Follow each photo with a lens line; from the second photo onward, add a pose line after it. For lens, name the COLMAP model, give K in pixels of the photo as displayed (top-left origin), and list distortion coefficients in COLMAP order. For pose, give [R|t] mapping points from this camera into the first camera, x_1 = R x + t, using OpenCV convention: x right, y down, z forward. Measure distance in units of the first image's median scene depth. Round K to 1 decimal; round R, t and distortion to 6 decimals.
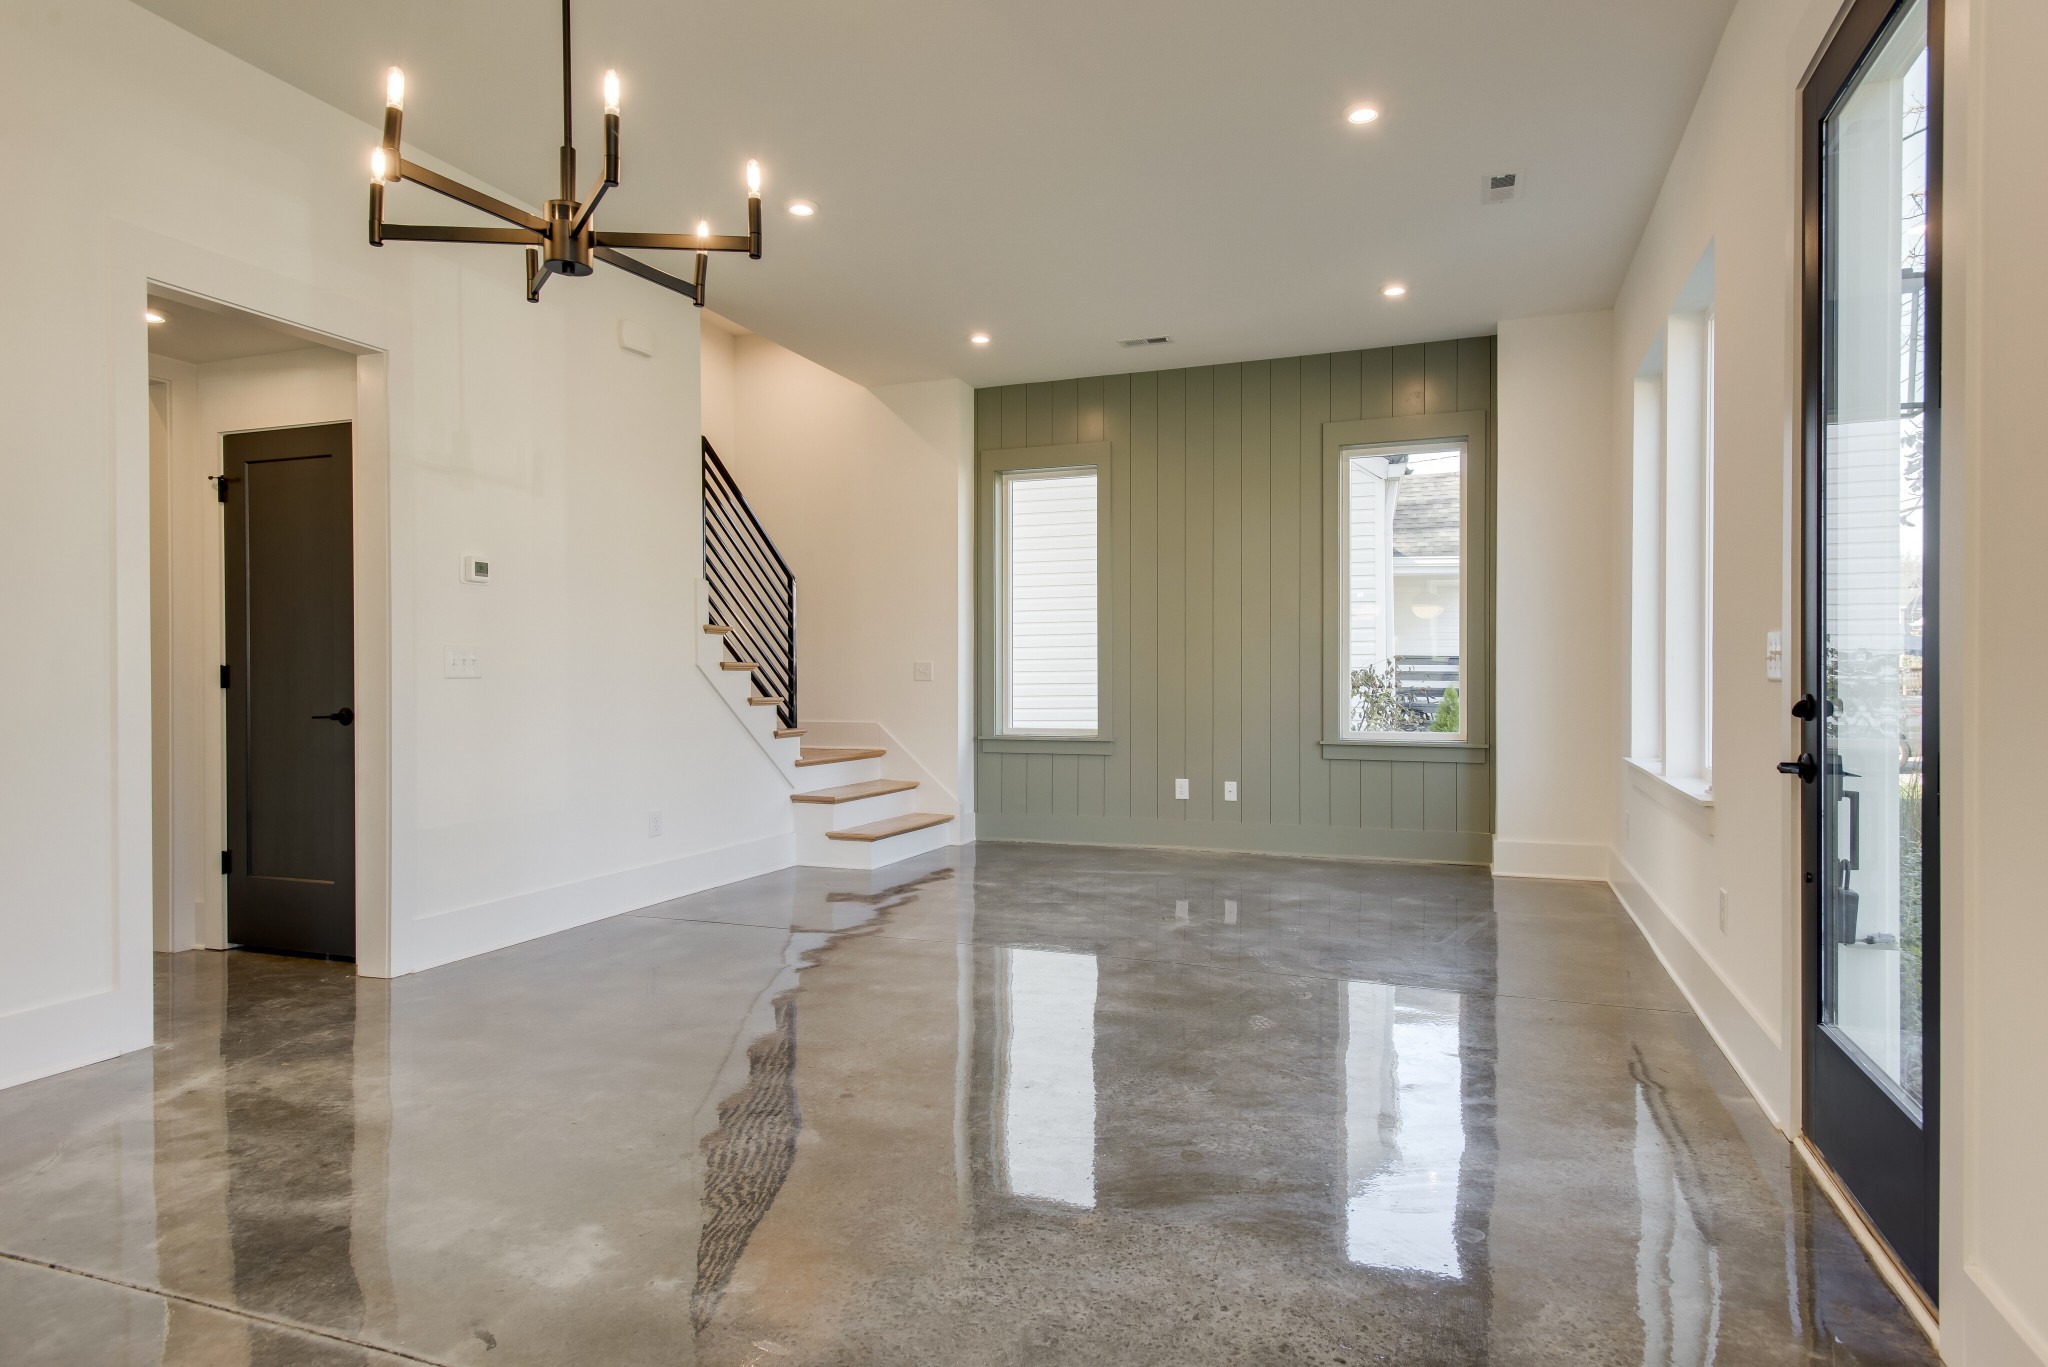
lens RADIAL K [[1151.9, 0, 1030.9], [0, 1151.9, 689.2], [0, 0, 1]] dist [0.023776, -0.000310]
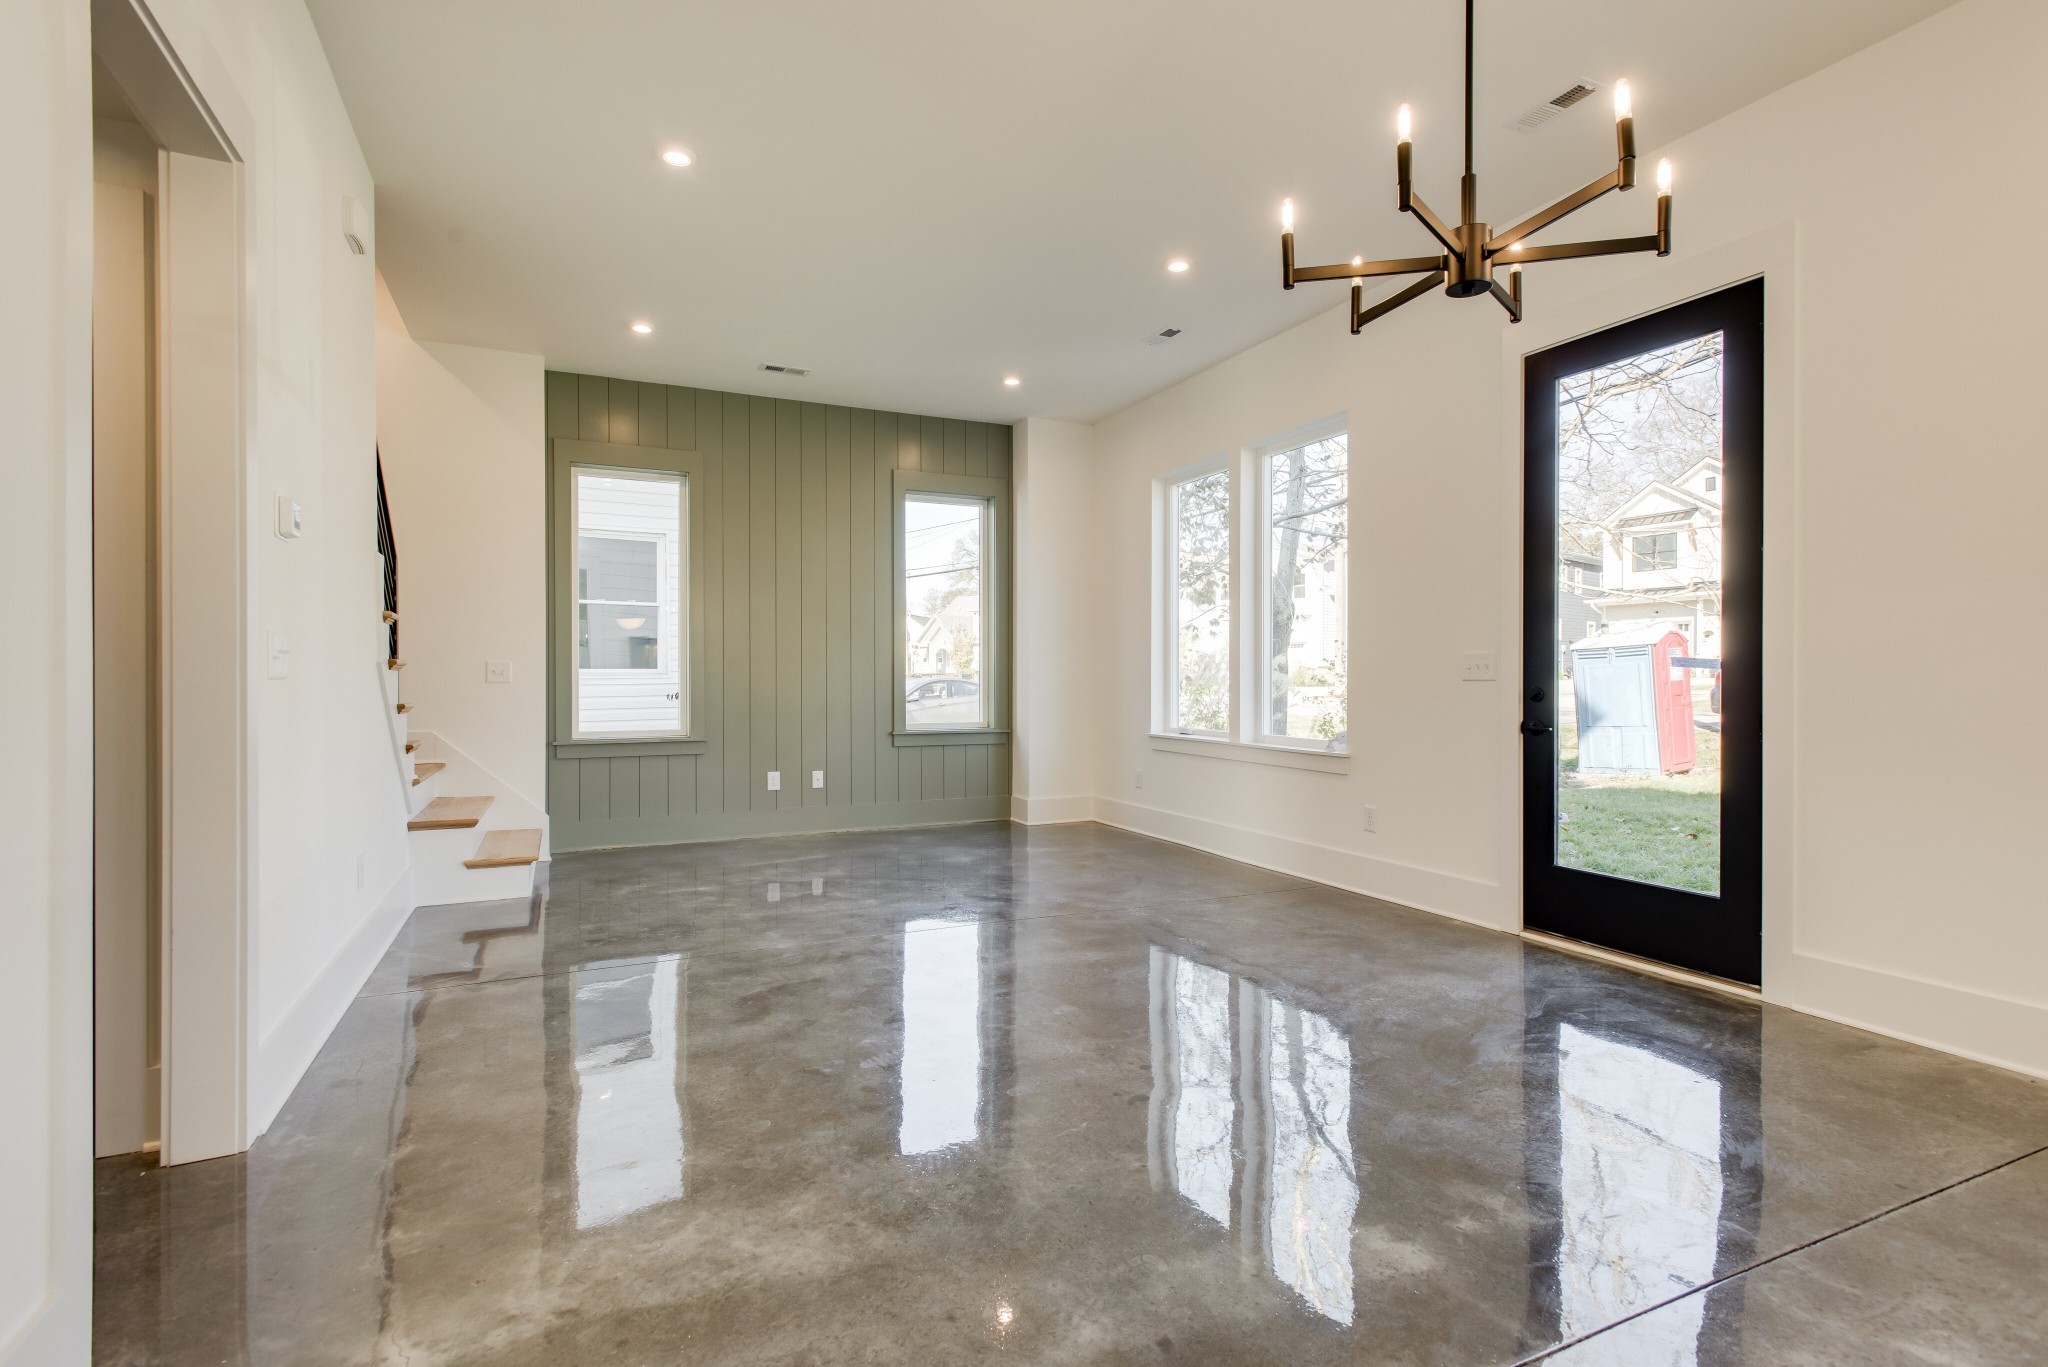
lens RADIAL K [[972.1, 0, 1024.0], [0, 972.1, 683.5], [0, 0, 1]] dist [0.012472, -0.000514]
pose [[0.699841, -0.003055, 0.714292, -0.378319], [0.007463, 0.999968, -0.003036, -0.001421], [-0.714259, 0.007455, 0.699841, 0.190122]]
